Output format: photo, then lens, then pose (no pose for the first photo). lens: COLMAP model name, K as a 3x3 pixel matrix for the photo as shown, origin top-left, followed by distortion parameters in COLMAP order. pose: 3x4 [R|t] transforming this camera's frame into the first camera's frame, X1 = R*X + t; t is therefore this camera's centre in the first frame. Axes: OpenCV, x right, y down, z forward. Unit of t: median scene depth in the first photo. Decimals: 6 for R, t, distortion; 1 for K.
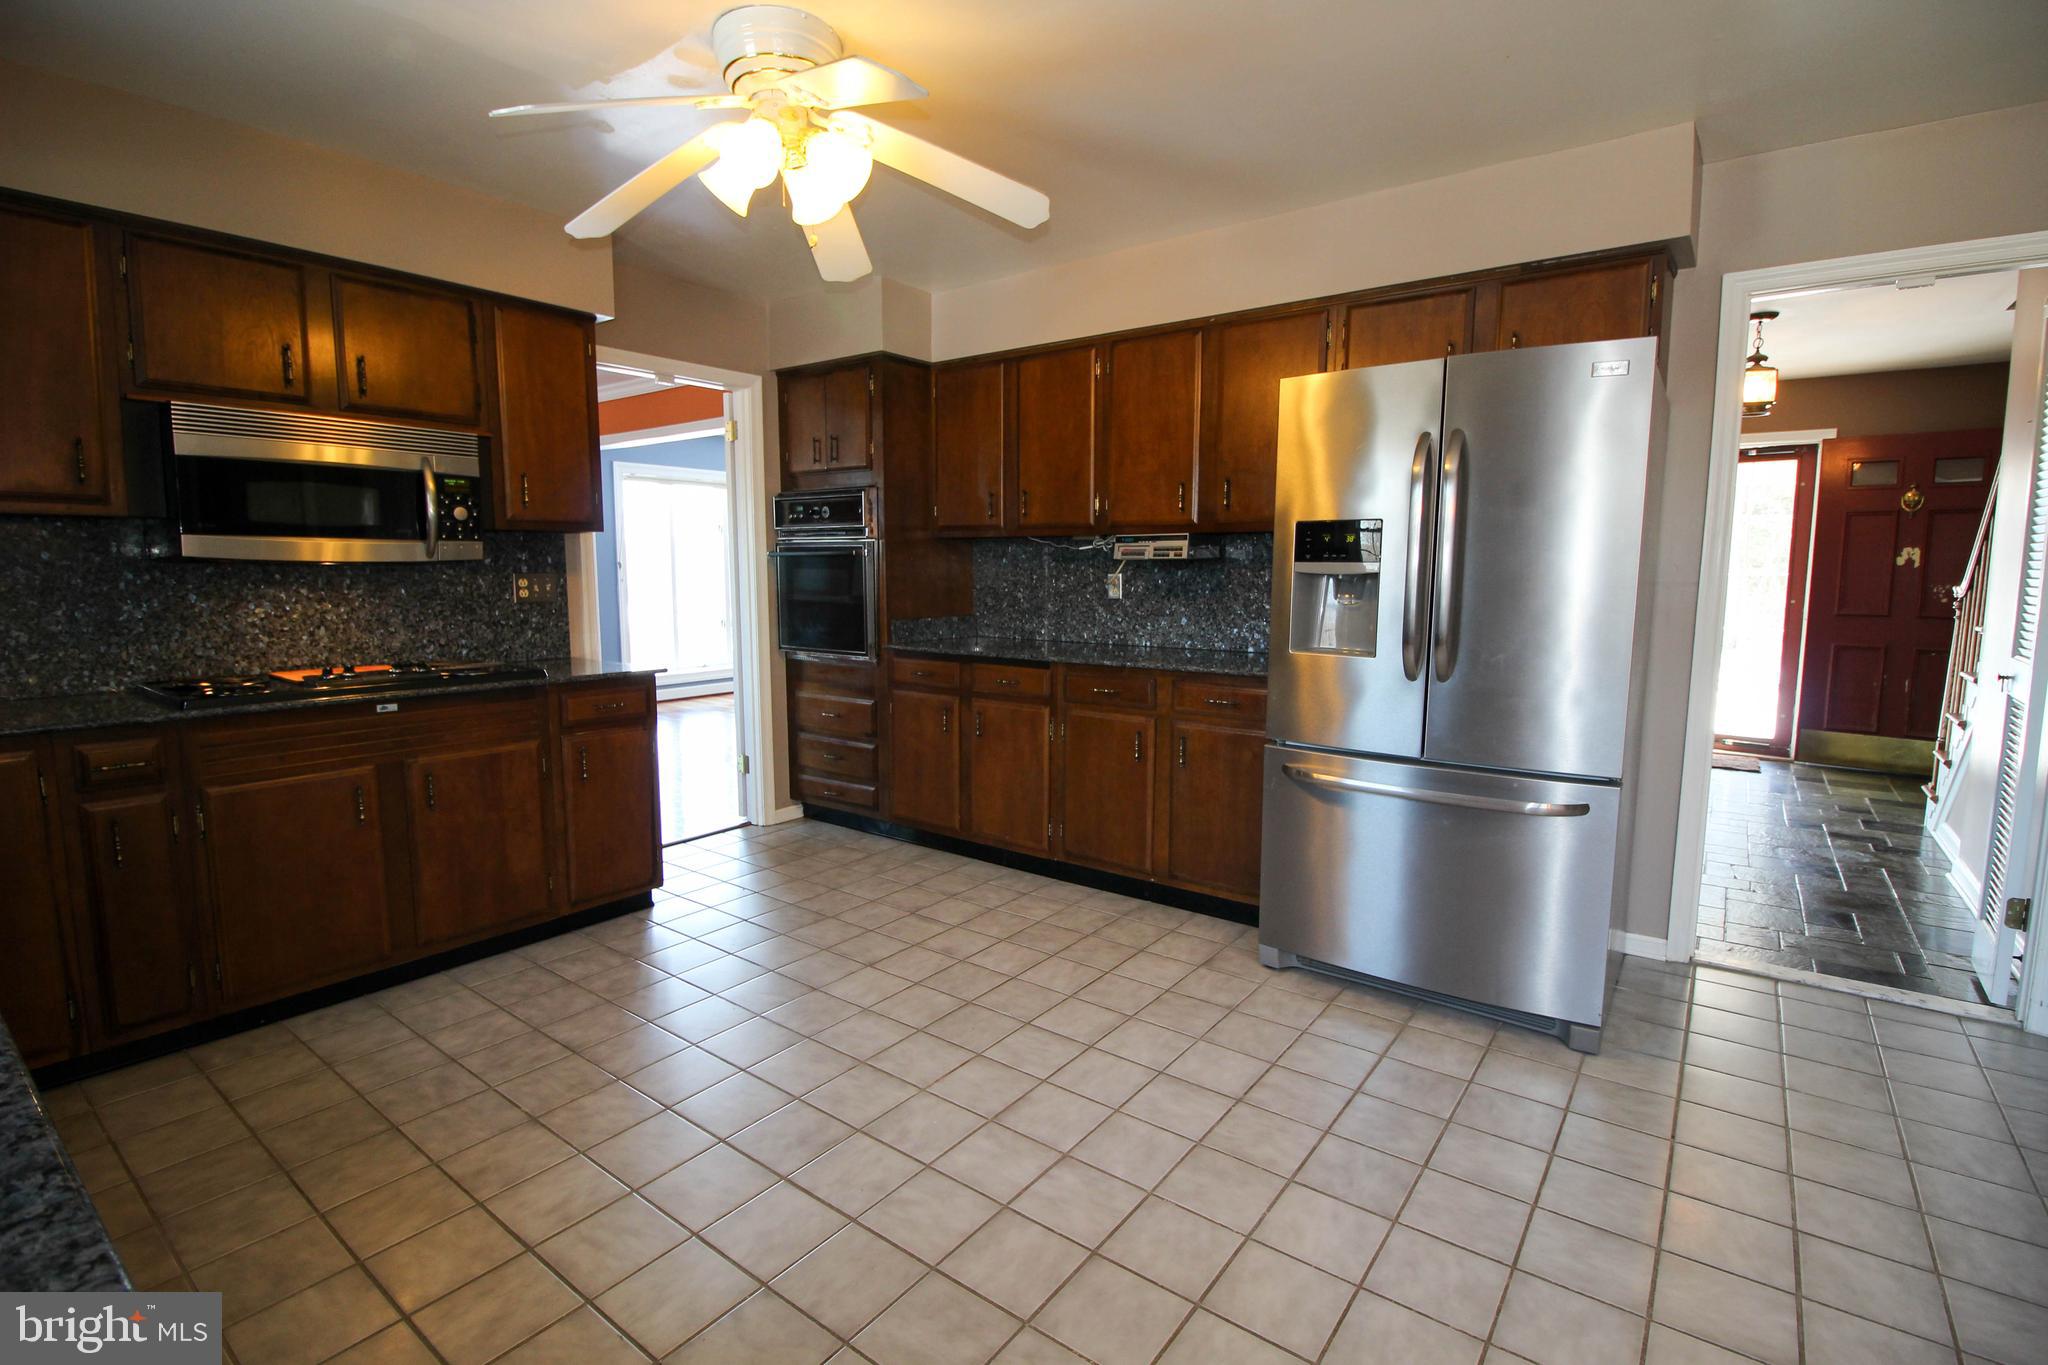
lens RADIAL K [[950.4, 0, 1028.2], [0, 950.4, 674.1], [0, 0, 1]] dist [0.008633, -0.013638]
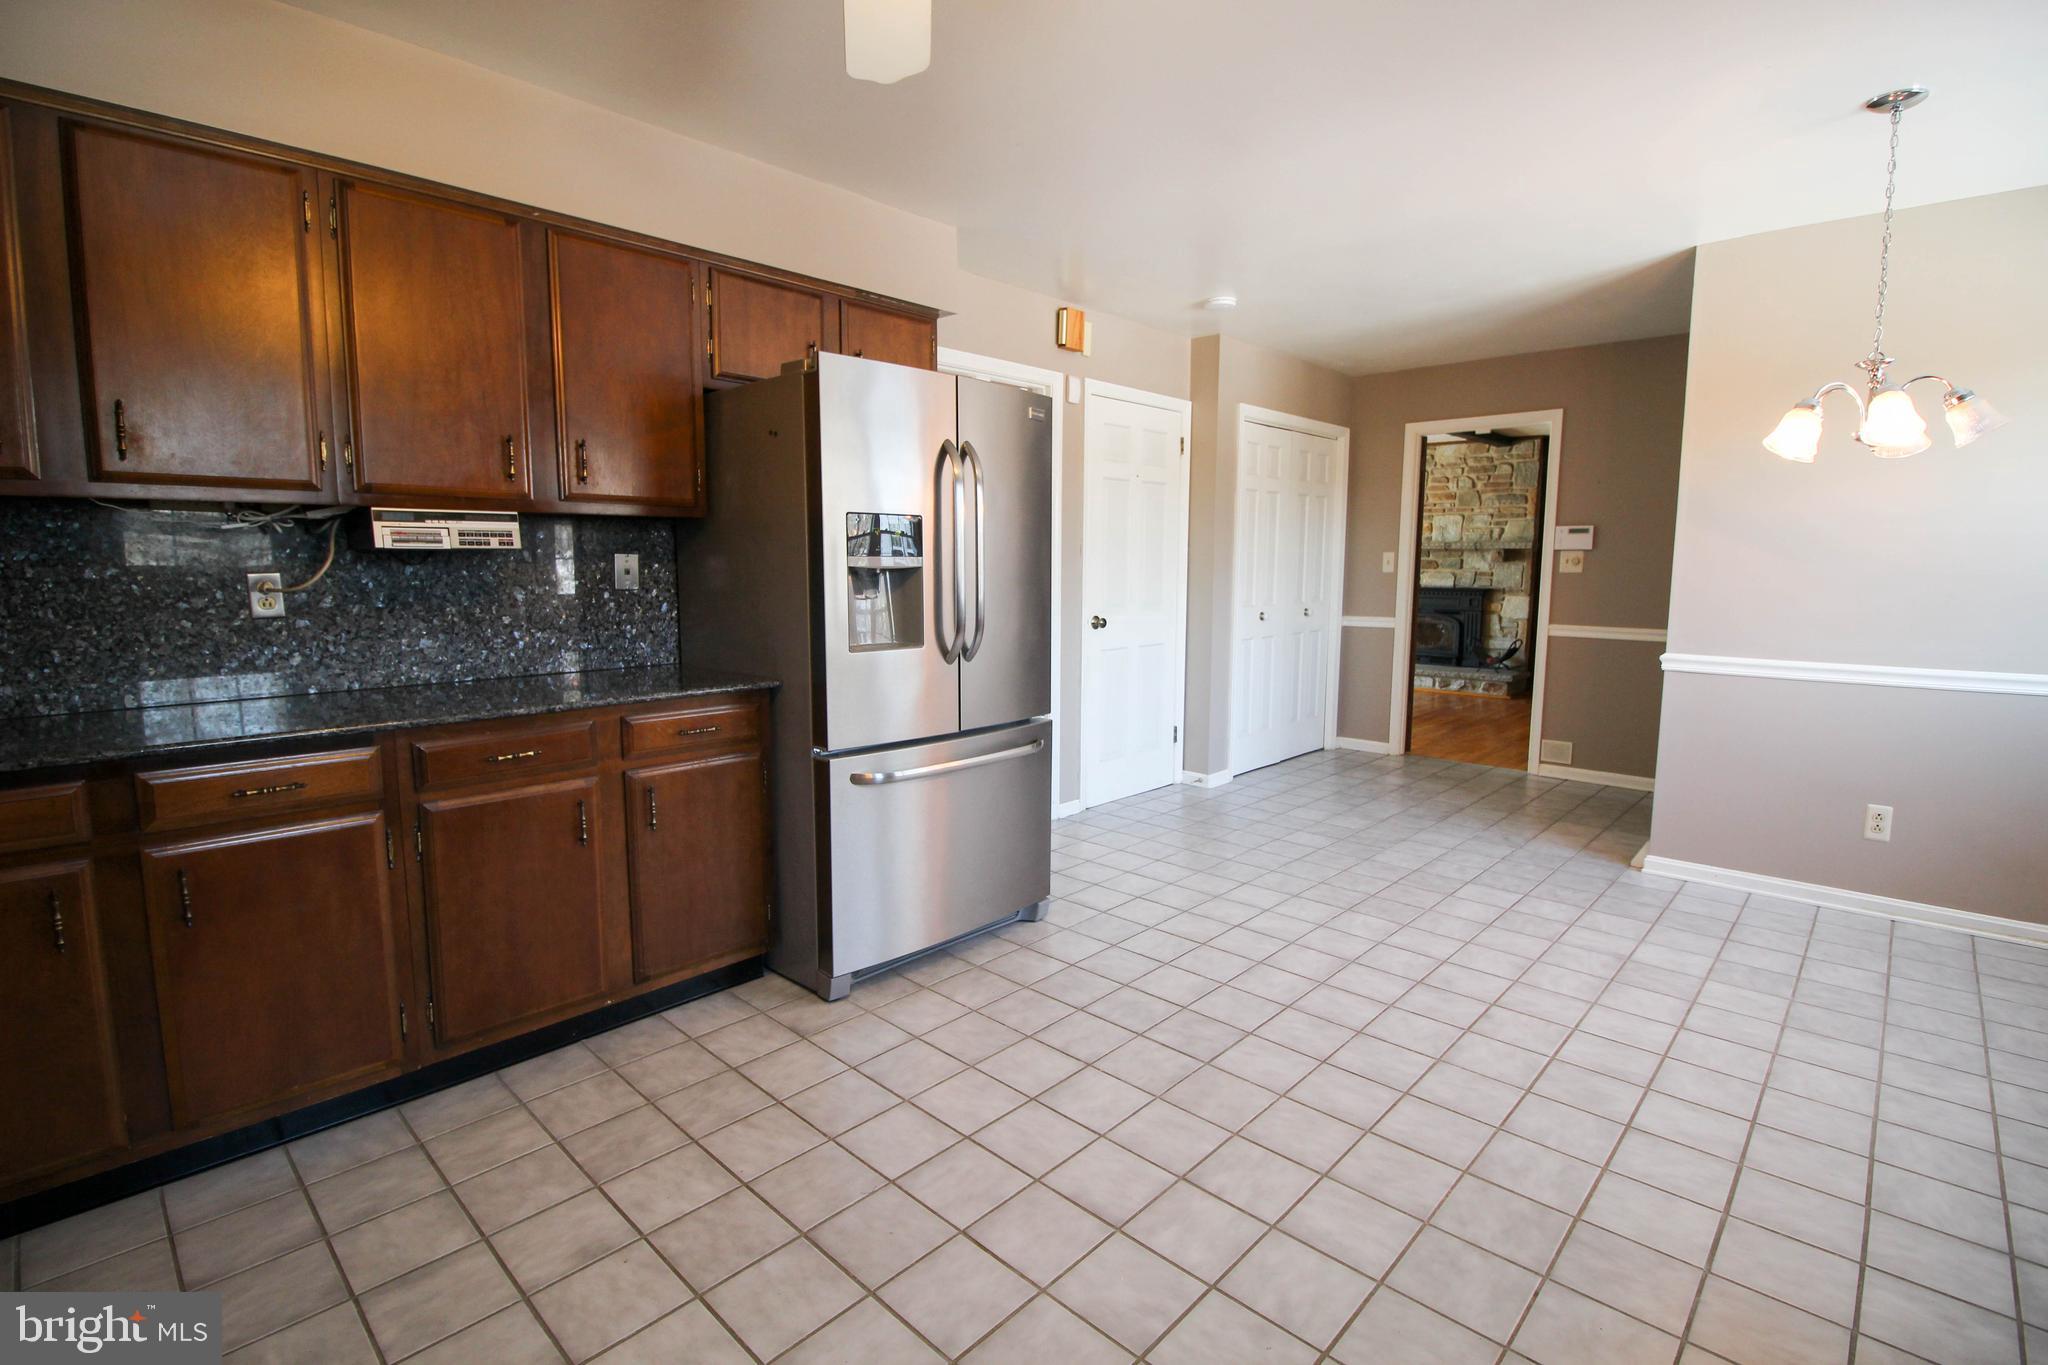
lens RADIAL K [[950.4, 0, 1028.2], [0, 950.4, 674.1], [0, 0, 1]] dist [0.008633, -0.013638]
pose [[0.110963, -0.118097, 0.986783, -0.640218], [0.110239, 0.988250, 0.105876, -0.083931], [-0.987692, 0.097033, 0.122678, 0.732486]]
